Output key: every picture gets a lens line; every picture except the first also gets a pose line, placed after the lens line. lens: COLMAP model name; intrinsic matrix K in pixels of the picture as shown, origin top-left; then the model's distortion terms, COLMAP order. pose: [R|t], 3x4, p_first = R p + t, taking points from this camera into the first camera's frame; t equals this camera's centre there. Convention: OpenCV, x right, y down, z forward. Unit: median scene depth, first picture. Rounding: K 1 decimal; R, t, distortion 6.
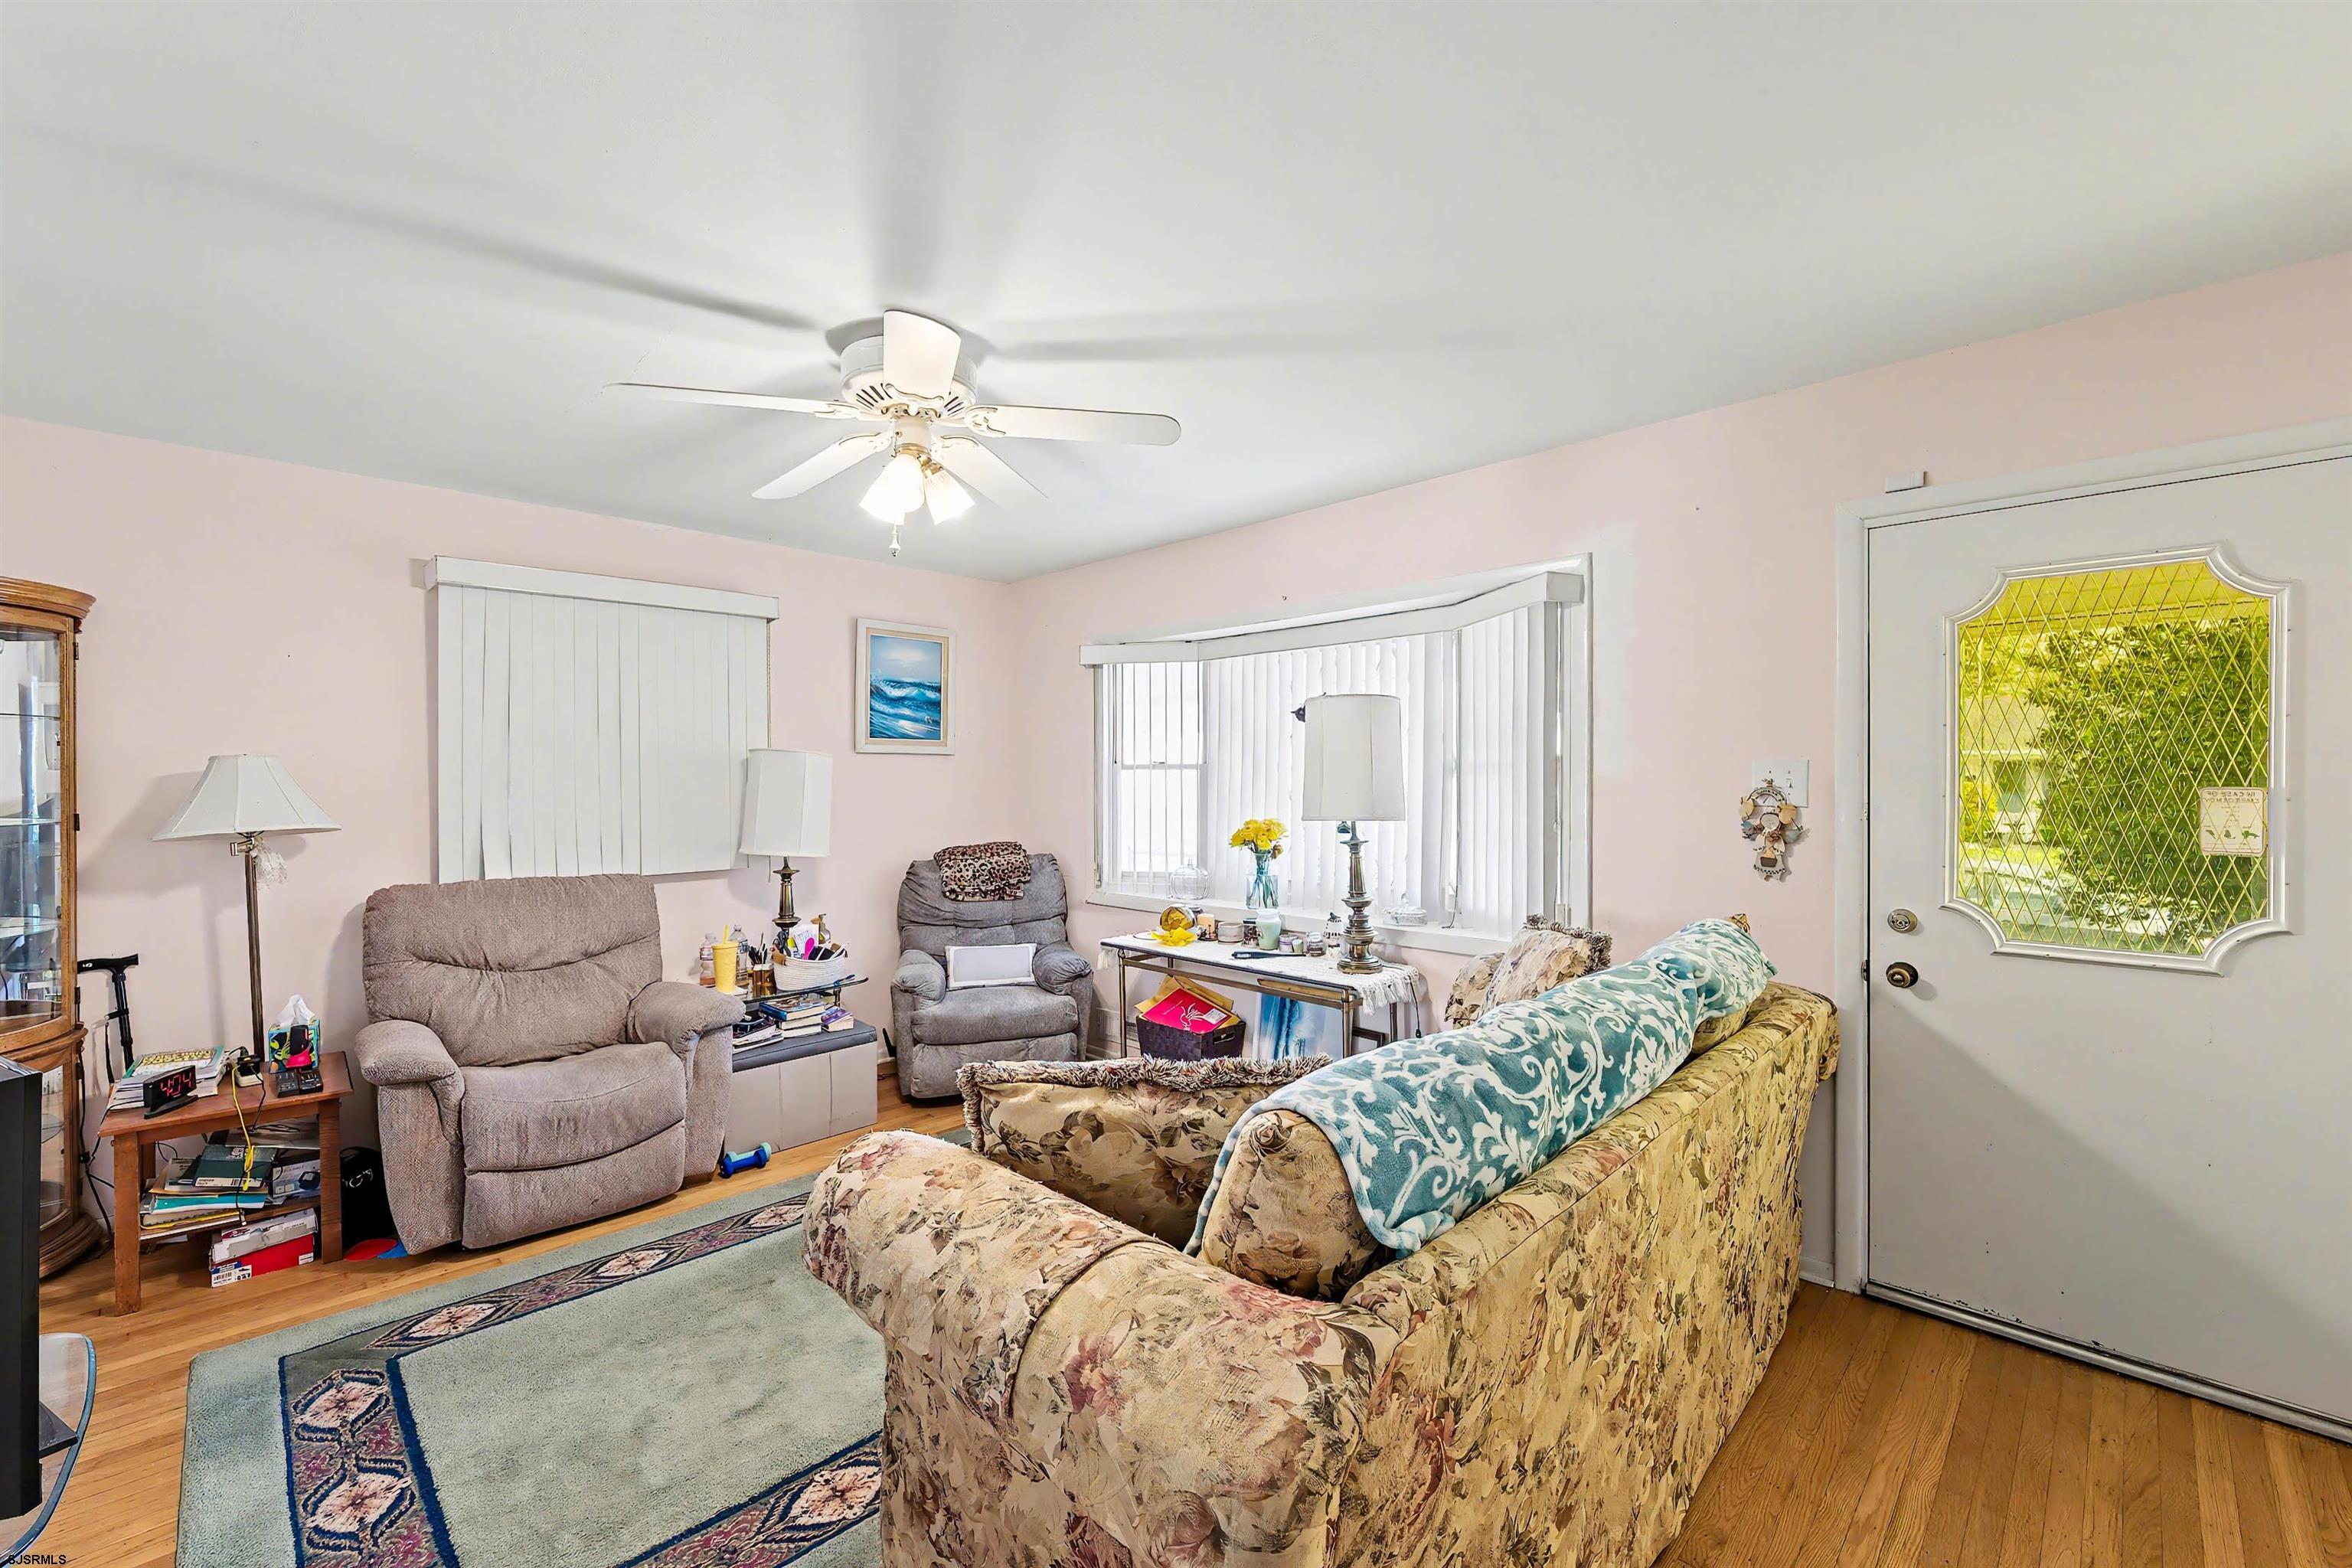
lens RADIAL K [[971.2, 0, 1164.8], [0, 971.2, 786.1], [0, 0, 1]] dist [-0.002061, -0.000712]
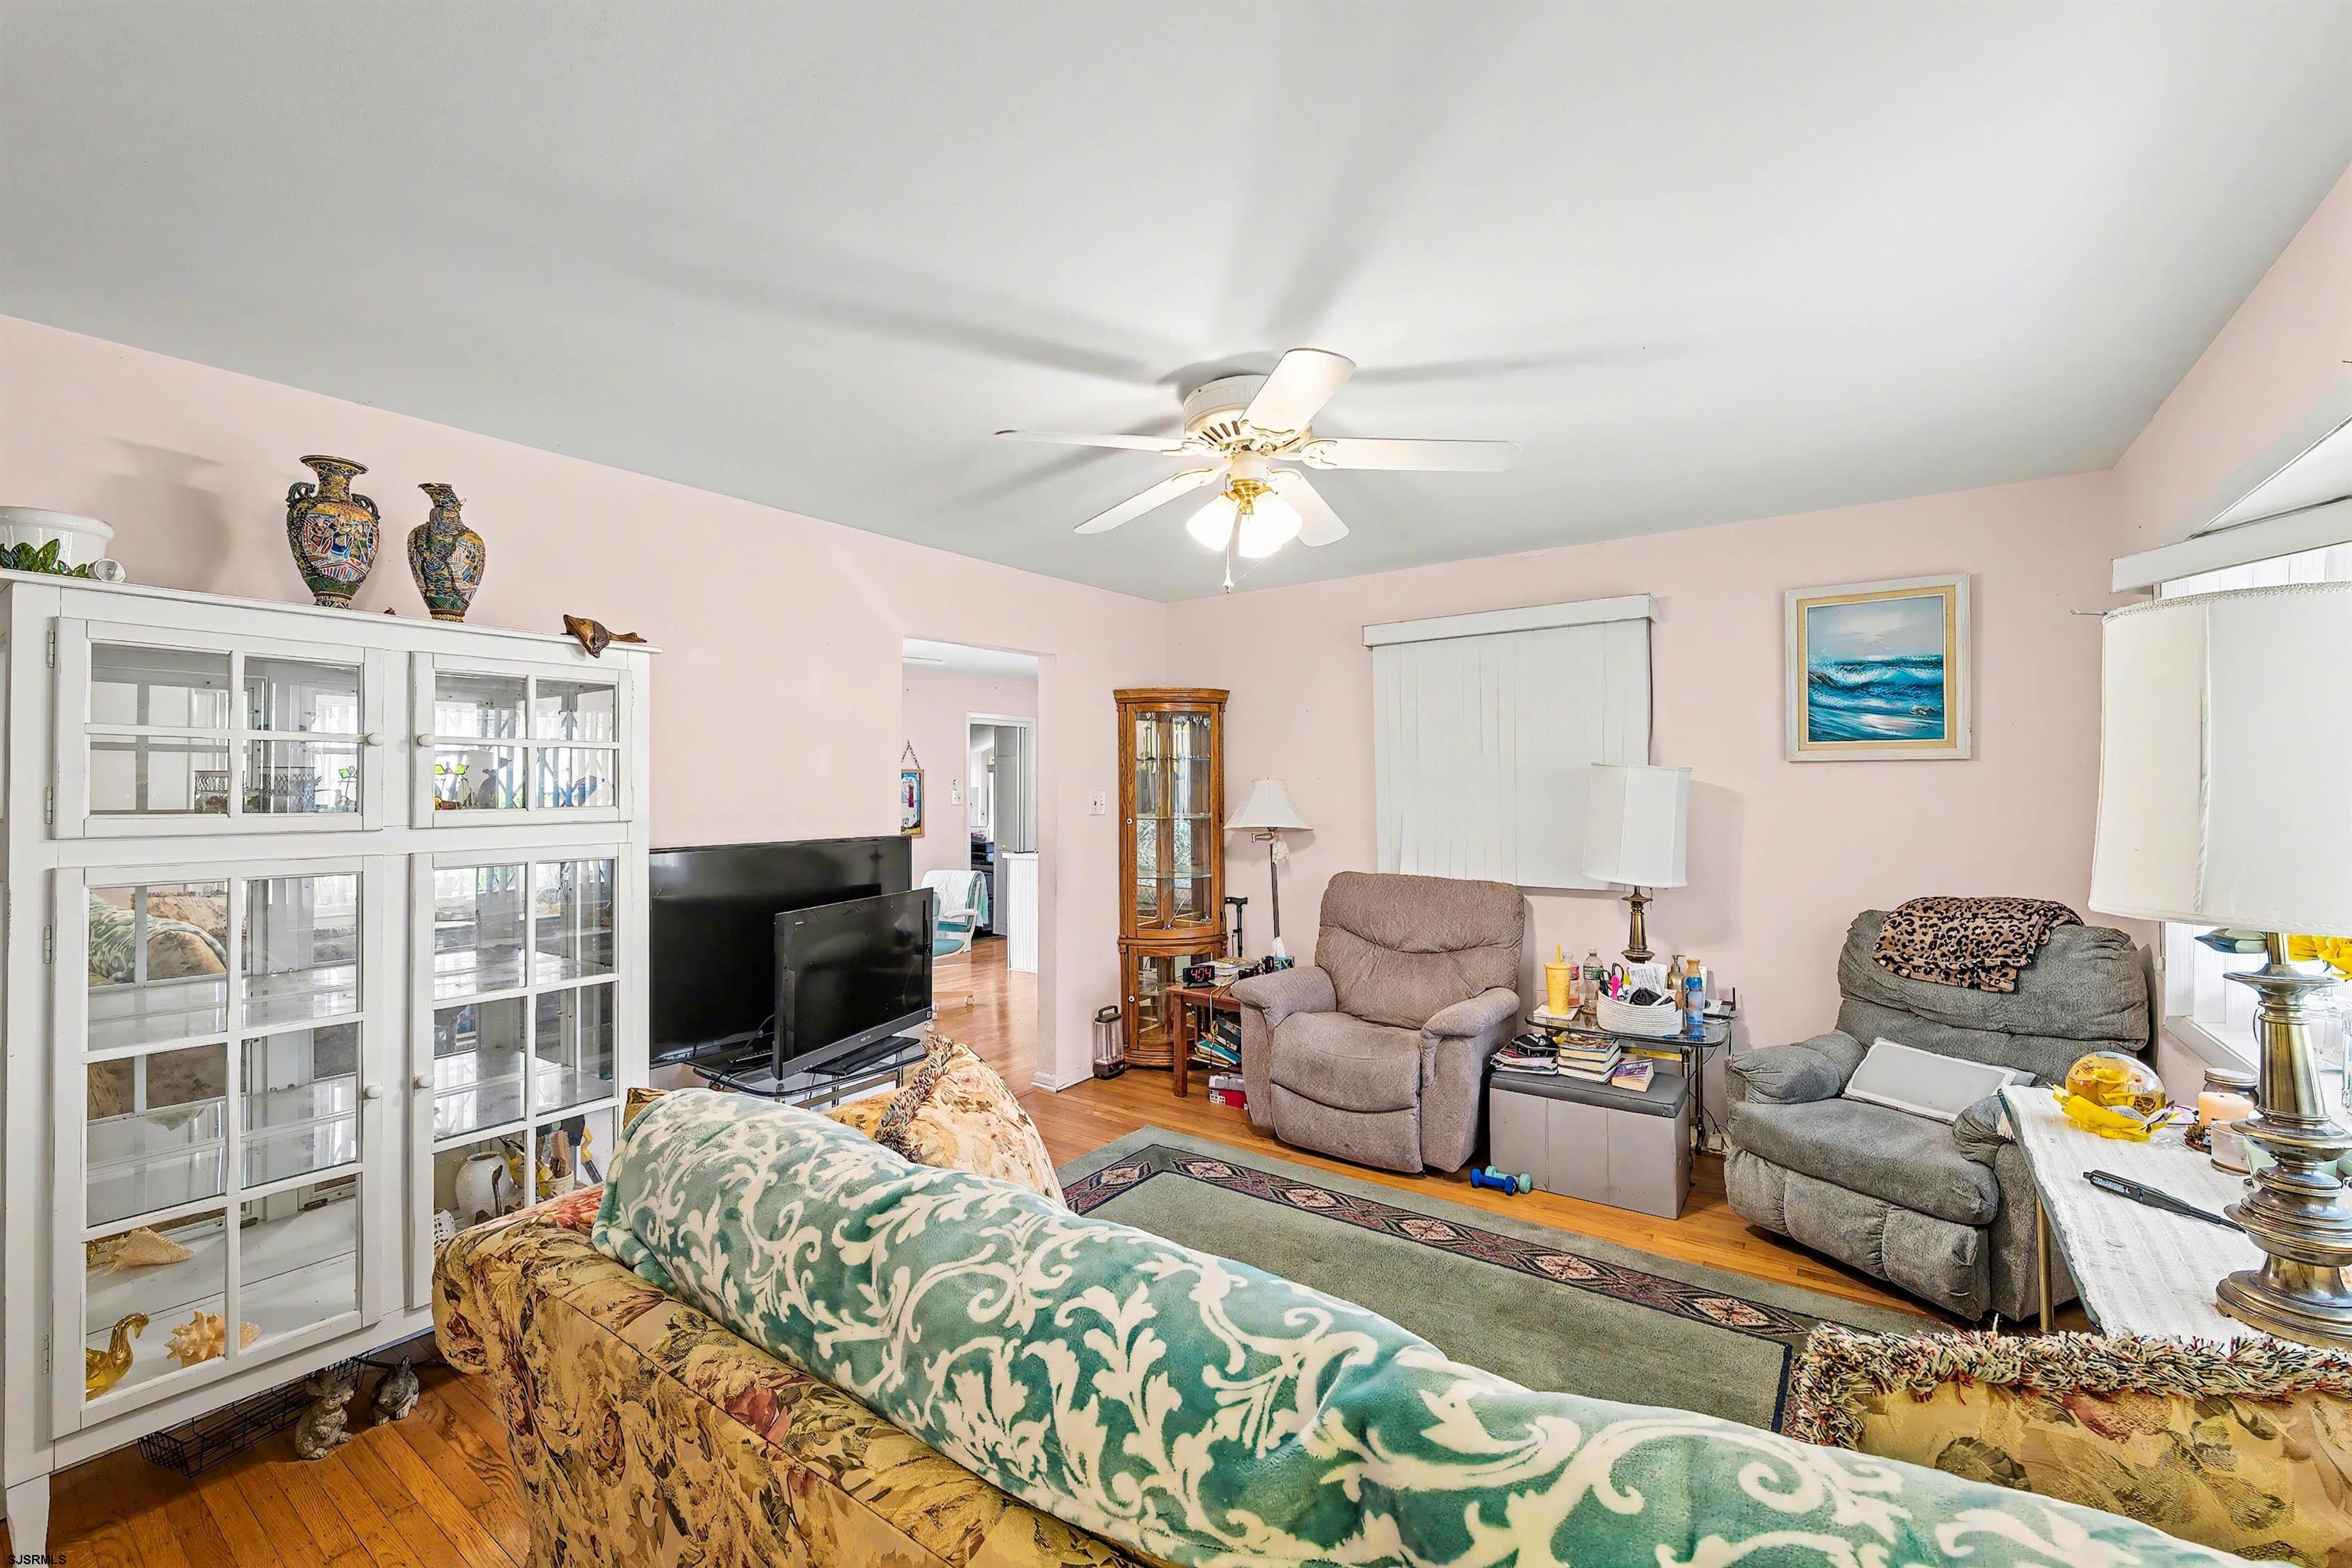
lens RADIAL K [[971.2, 0, 1164.7], [0, 971.2, 780.7], [0, 0, 1]] dist [-0.002061, -0.000712]
pose [[0.157590, -0.004751, -0.987493, 0.445985], [-0.004935, 0.999972, -0.005599, -0.014680], [0.987492, 0.005756, 0.157562, 0.451928]]
